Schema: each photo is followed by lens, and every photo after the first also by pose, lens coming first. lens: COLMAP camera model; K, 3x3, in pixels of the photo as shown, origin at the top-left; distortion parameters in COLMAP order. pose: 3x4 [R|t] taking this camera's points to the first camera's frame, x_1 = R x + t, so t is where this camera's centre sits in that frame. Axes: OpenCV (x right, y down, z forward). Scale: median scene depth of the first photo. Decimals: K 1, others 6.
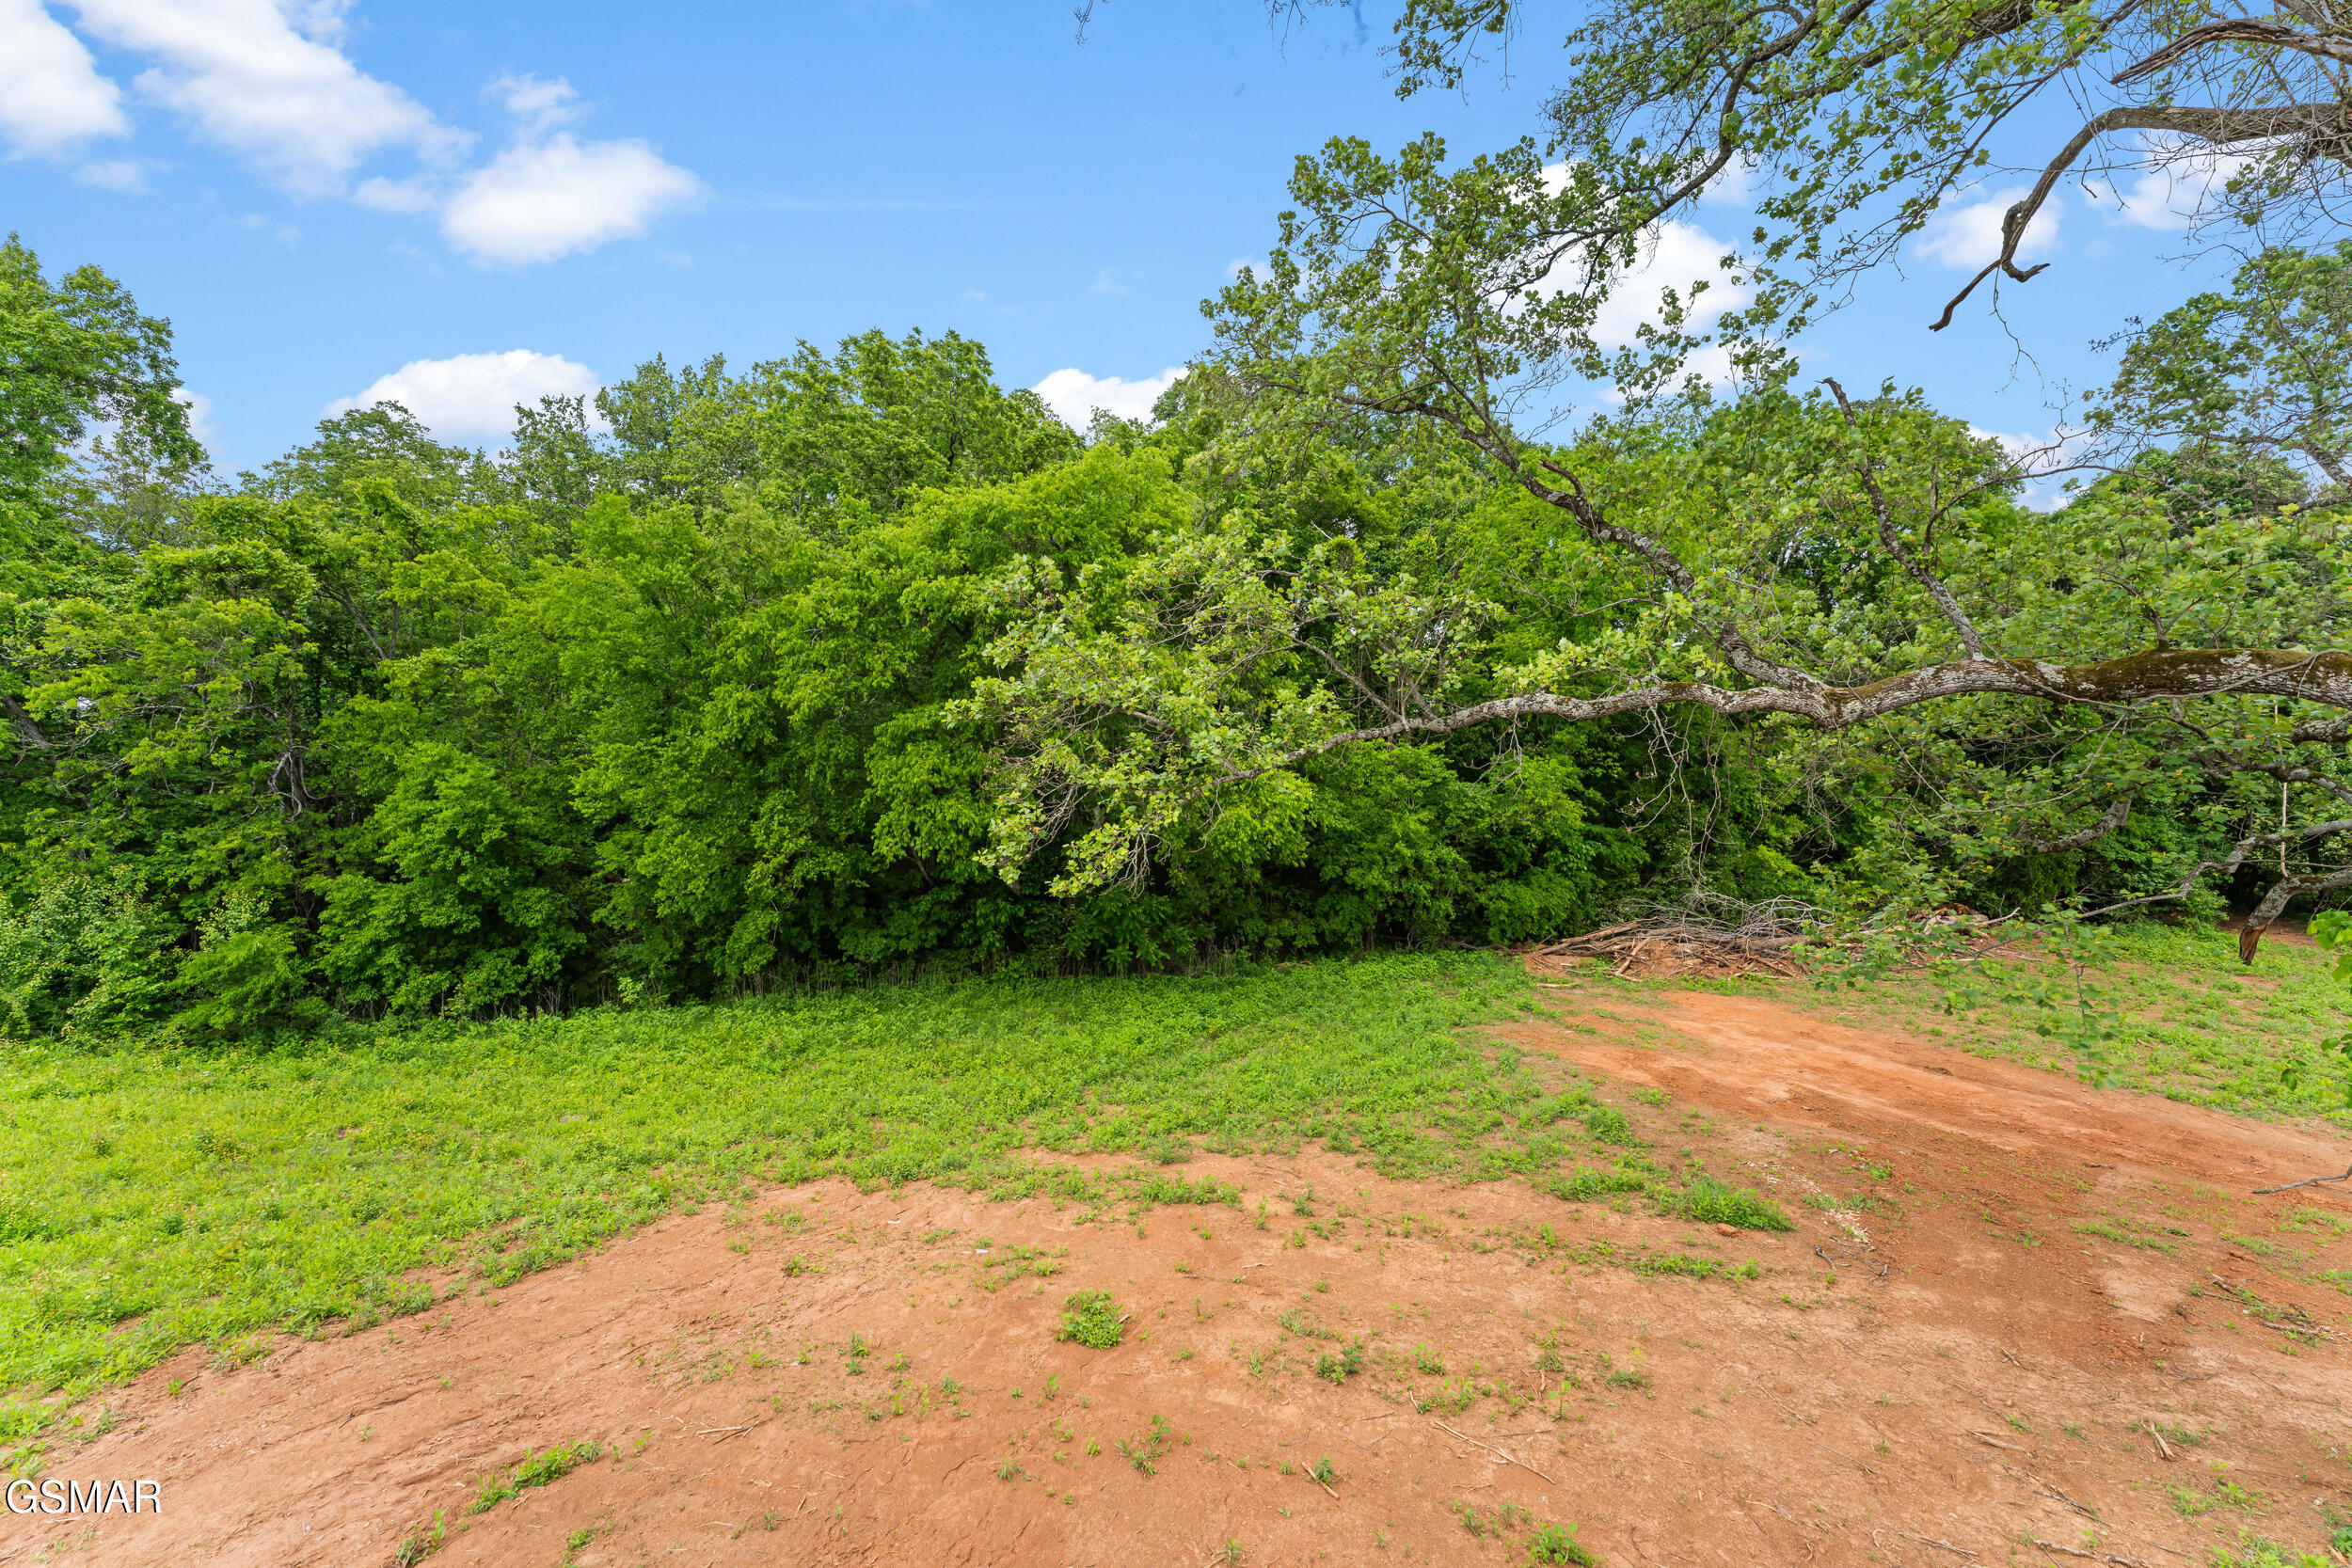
lens RADIAL K [[978.8, 0, 1185.0], [0, 978.8, 774.6], [0, 0, 1]] dist [0.001791, 0.000163]
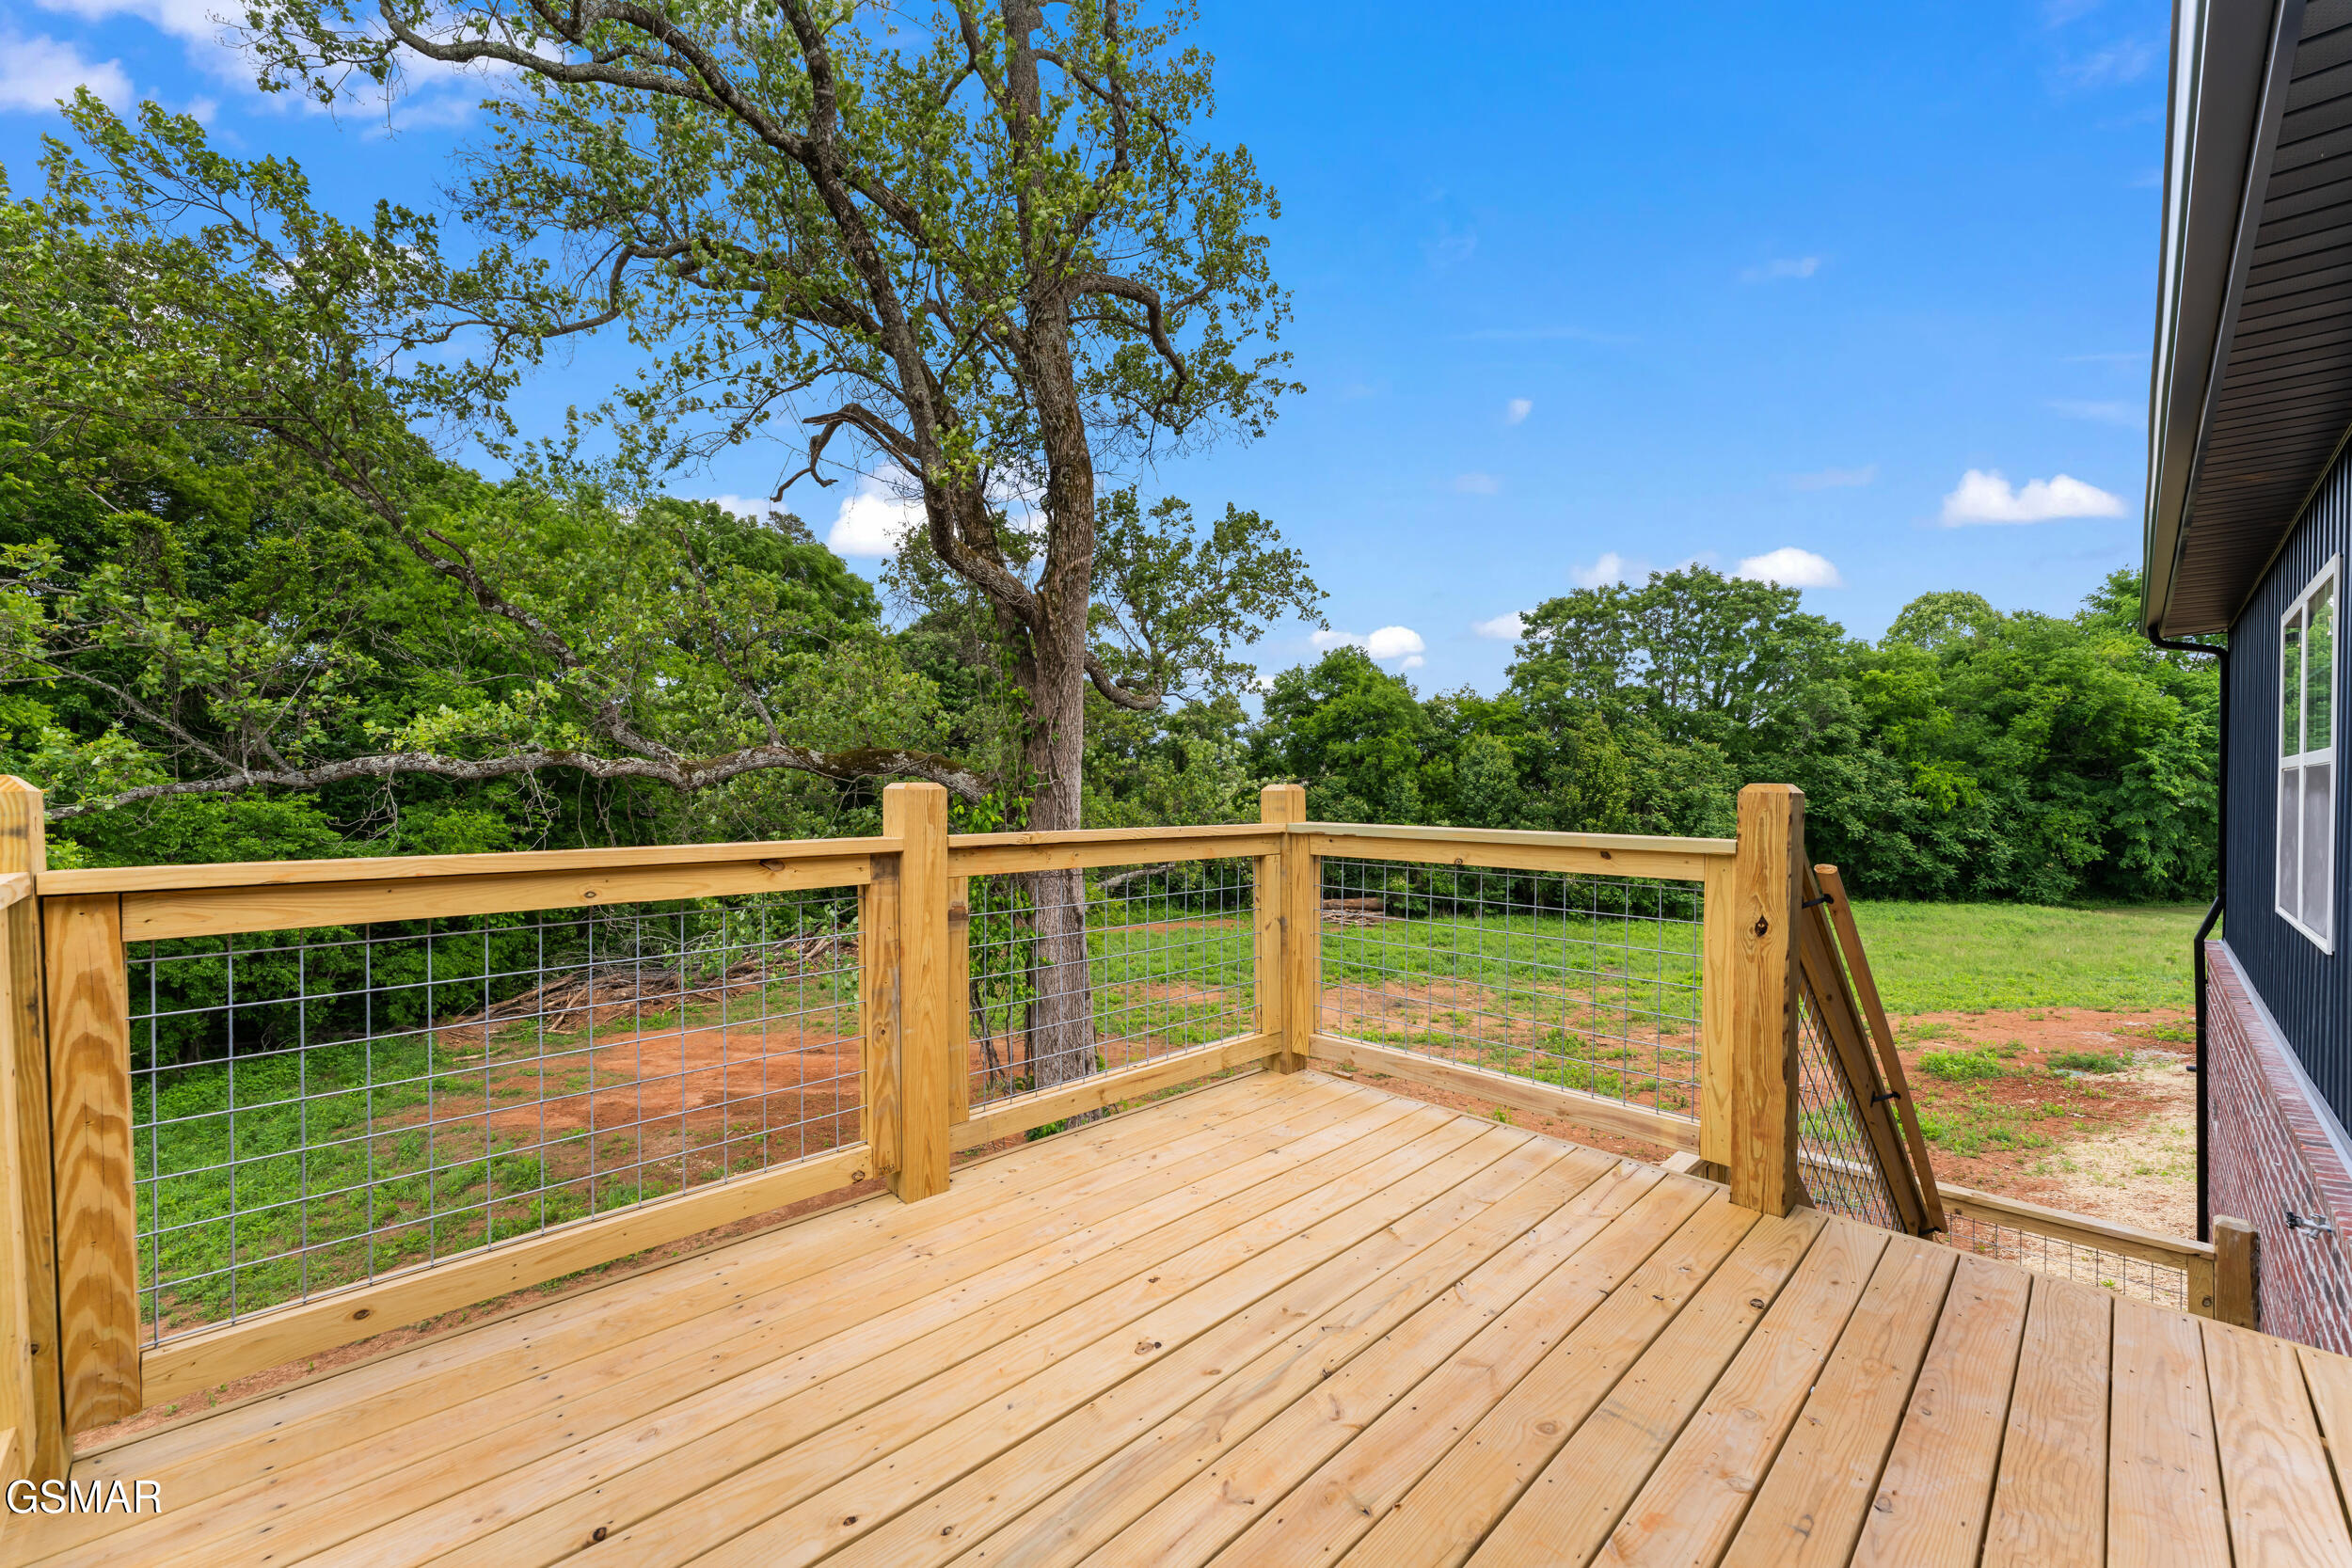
lens RADIAL K [[978.8, 0, 1200.3], [0, 978.8, 794.1], [0, 0, 1]] dist [0.001791, 0.000163]
pose [[0.554793, 0.010144, 0.831927, -0.047106], [0.017039, 0.999577, -0.023552, 0.000861], [-0.831814, 0.027242, 0.554386, -0.259023]]
